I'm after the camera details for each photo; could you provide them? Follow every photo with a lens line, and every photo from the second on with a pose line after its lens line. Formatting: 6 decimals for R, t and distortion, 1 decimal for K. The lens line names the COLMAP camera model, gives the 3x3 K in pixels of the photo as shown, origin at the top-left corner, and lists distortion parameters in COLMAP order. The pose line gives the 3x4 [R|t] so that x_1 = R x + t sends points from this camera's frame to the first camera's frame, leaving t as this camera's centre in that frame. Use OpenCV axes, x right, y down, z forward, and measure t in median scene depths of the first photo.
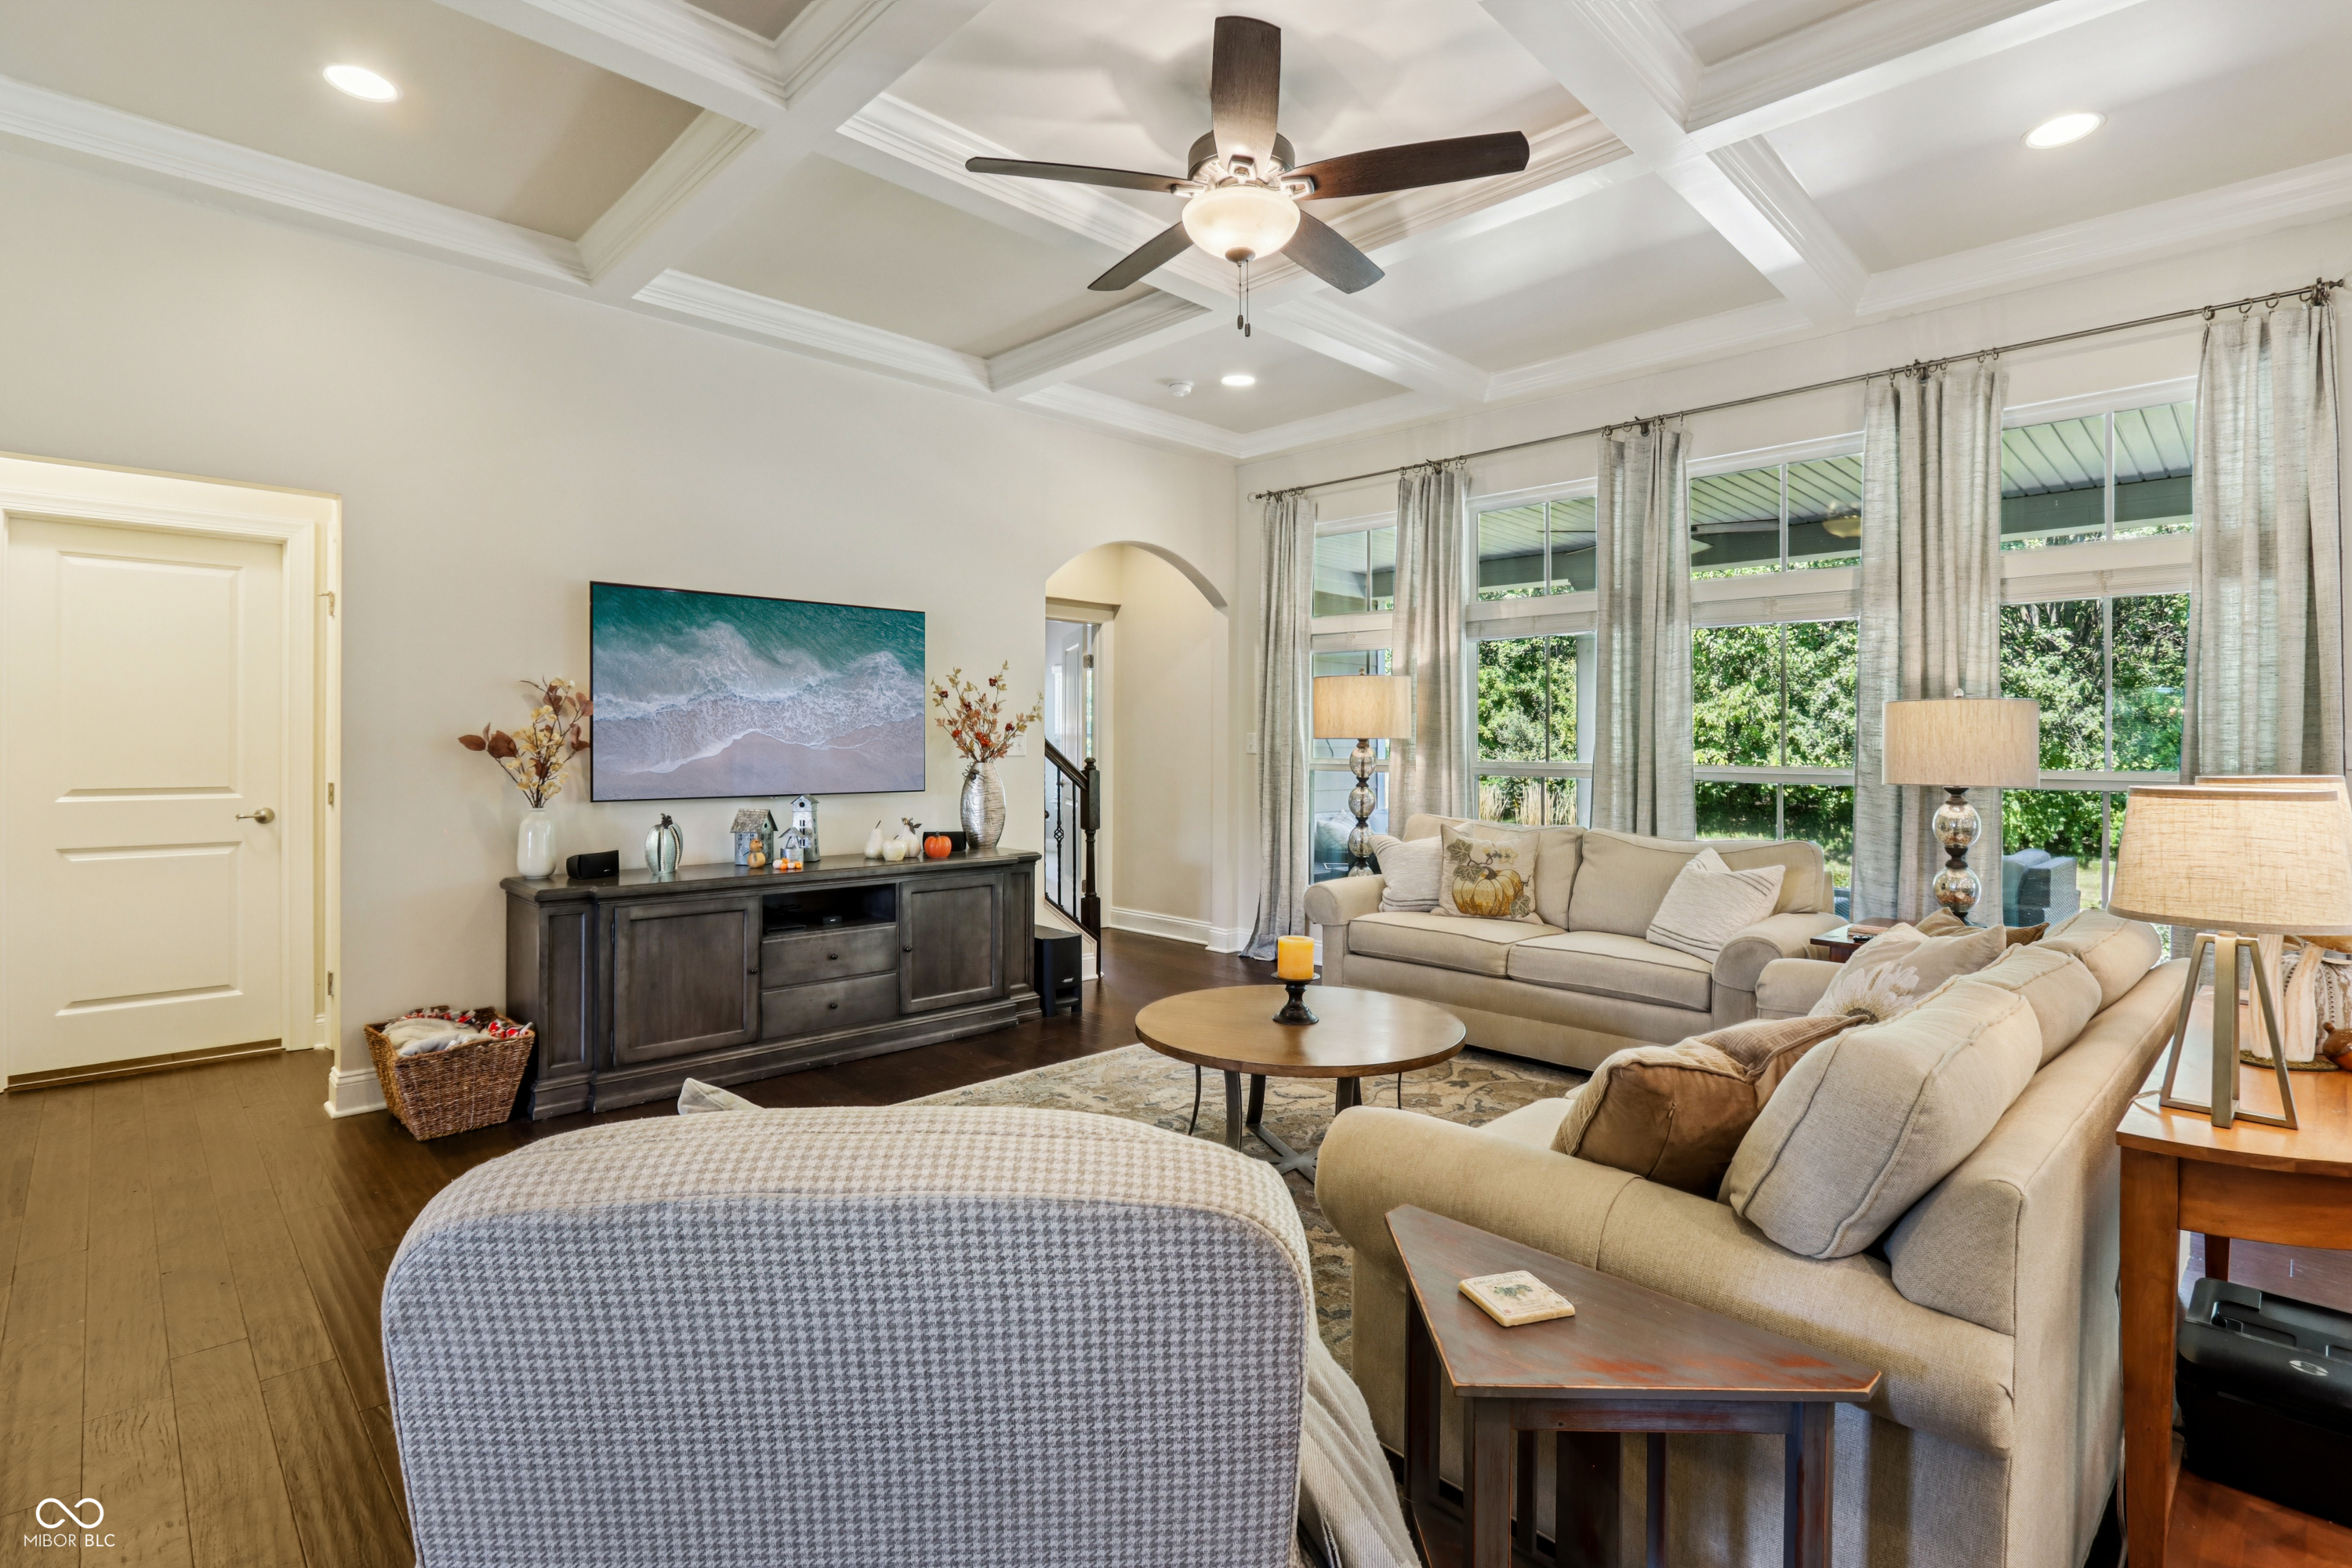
lens RADIAL K [[1118.3, 0, 1169.7], [0, 1118.3, 745.7], [0, 0, 1]] dist [-0.013564, -0.000227]
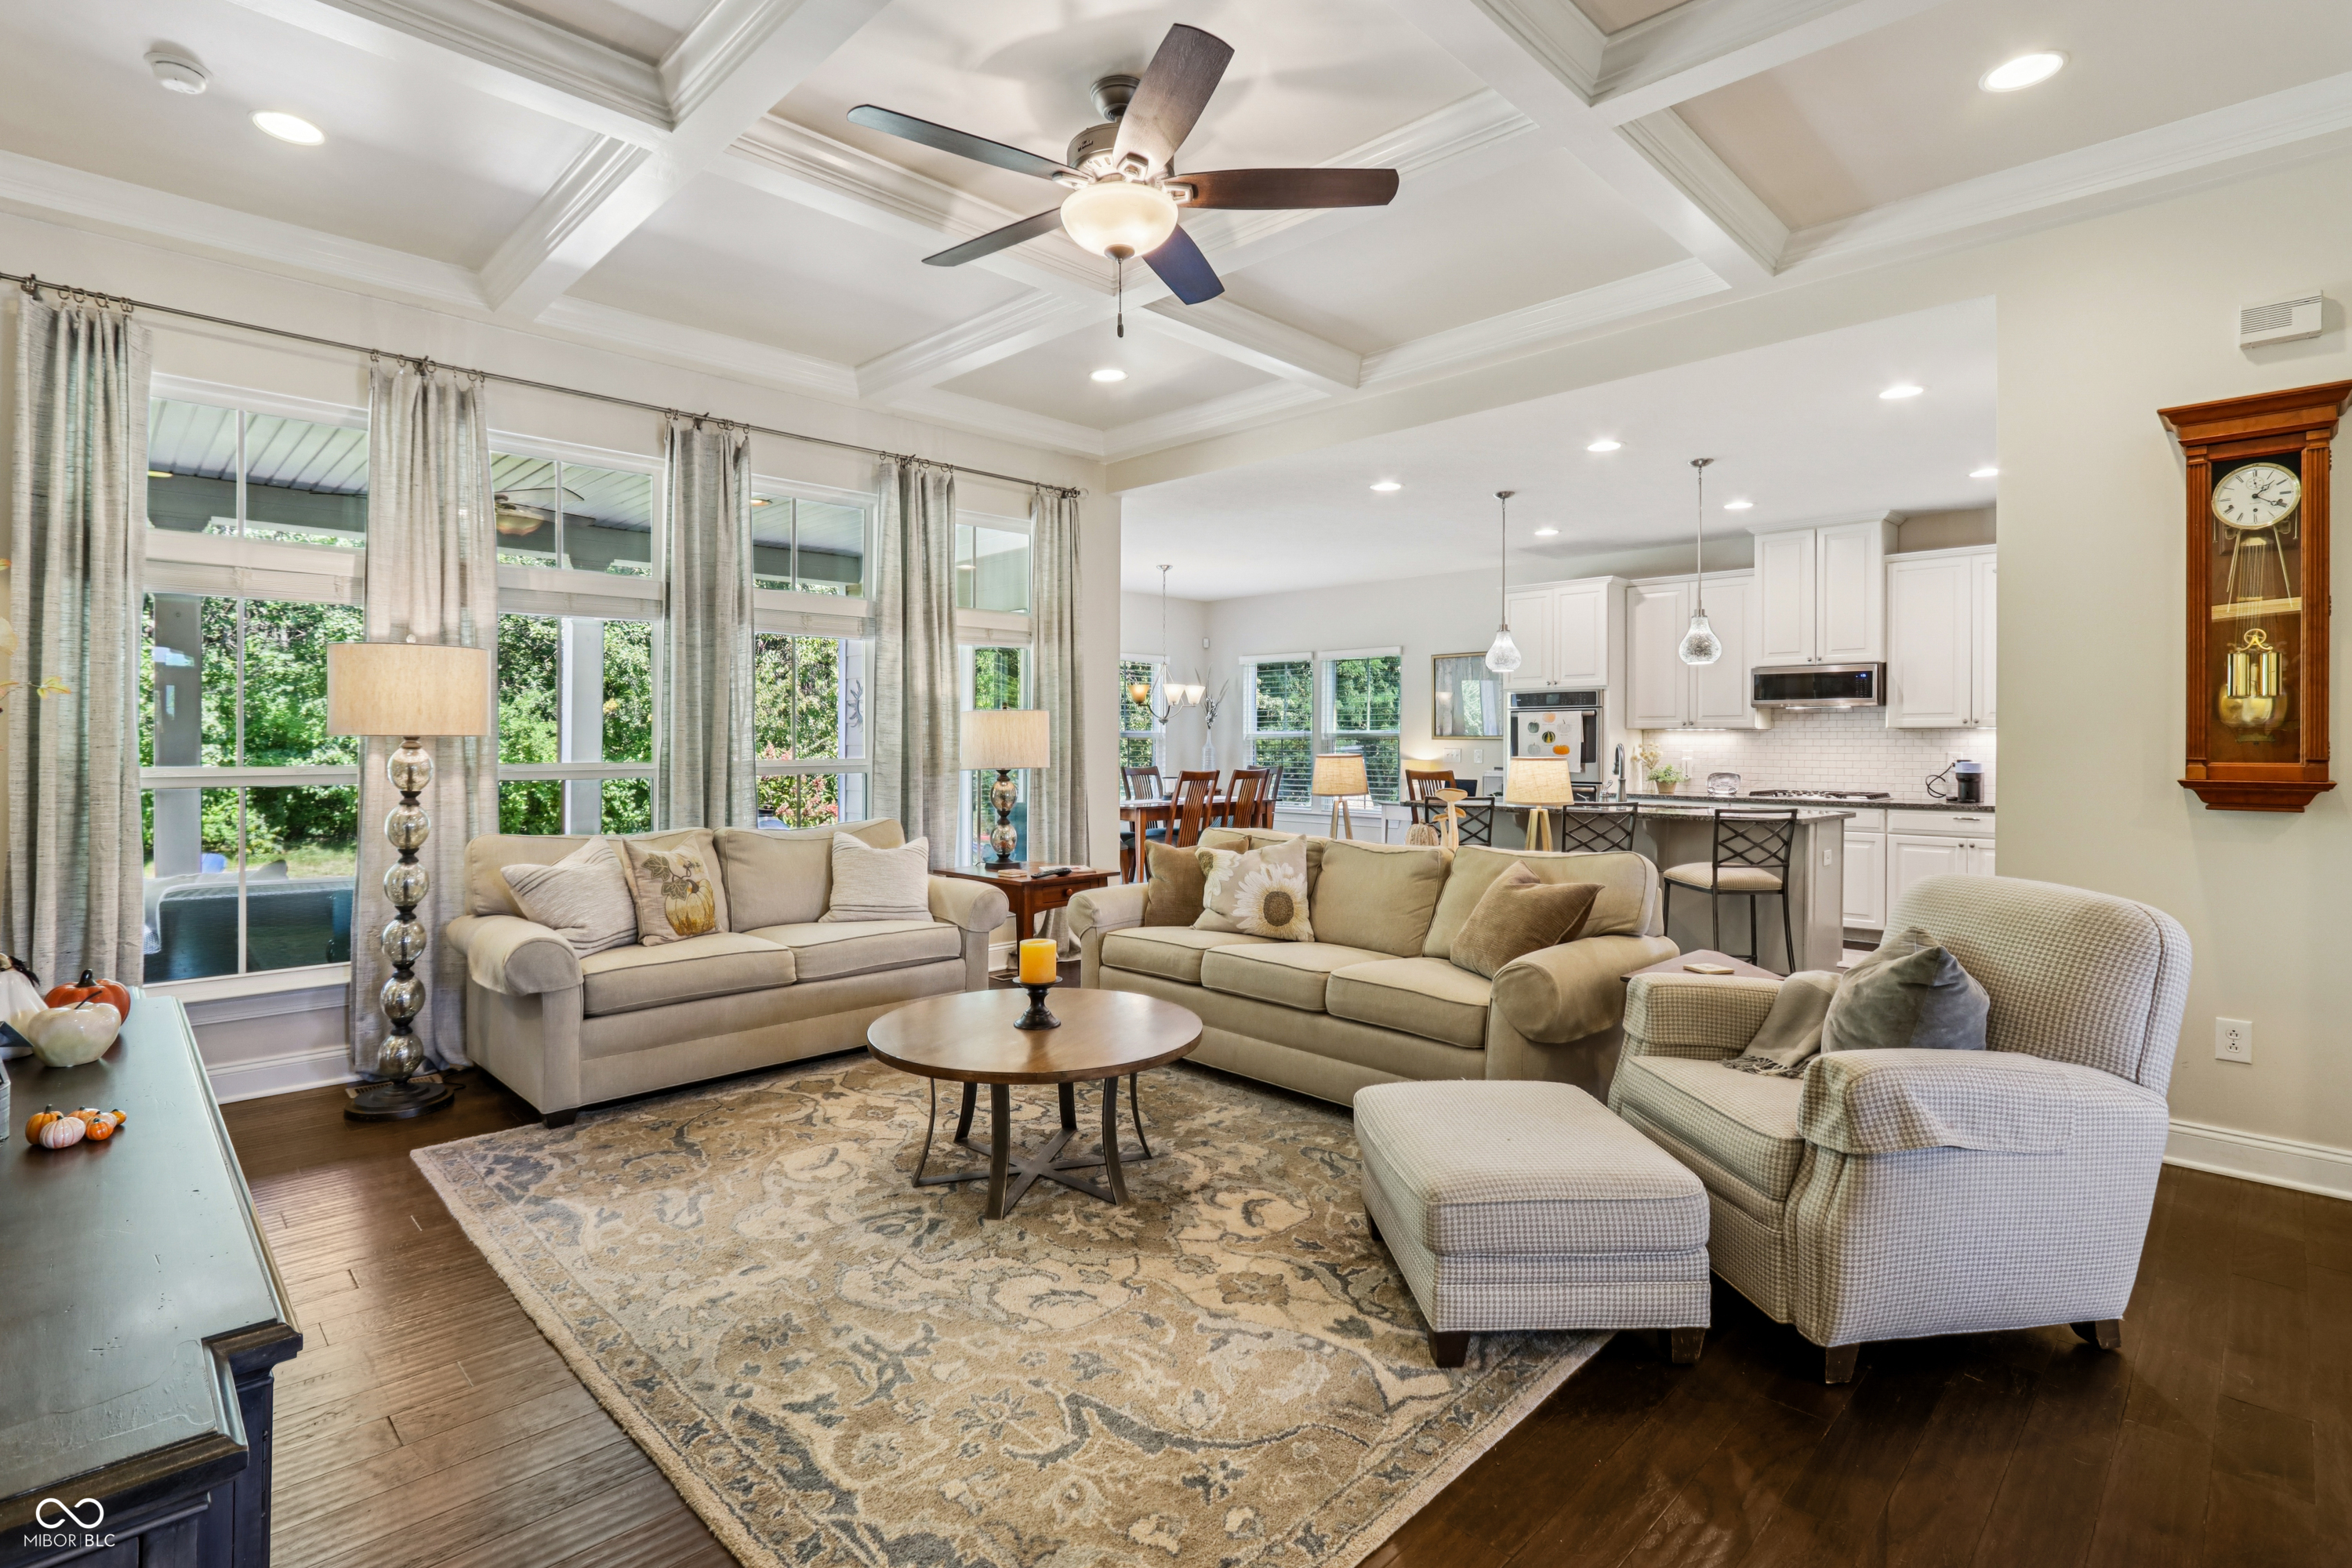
lens RADIAL K [[1118.3, 0, 1169.7], [0, 1118.3, 745.7], [0, 0, 1]] dist [-0.013564, -0.000227]
pose [[-0.011185, -0.010321, 0.999884, -0.676527], [0.007510, 0.999918, 0.010405, -0.004974], [-0.999909, 0.007626, -0.011106, 0.696919]]
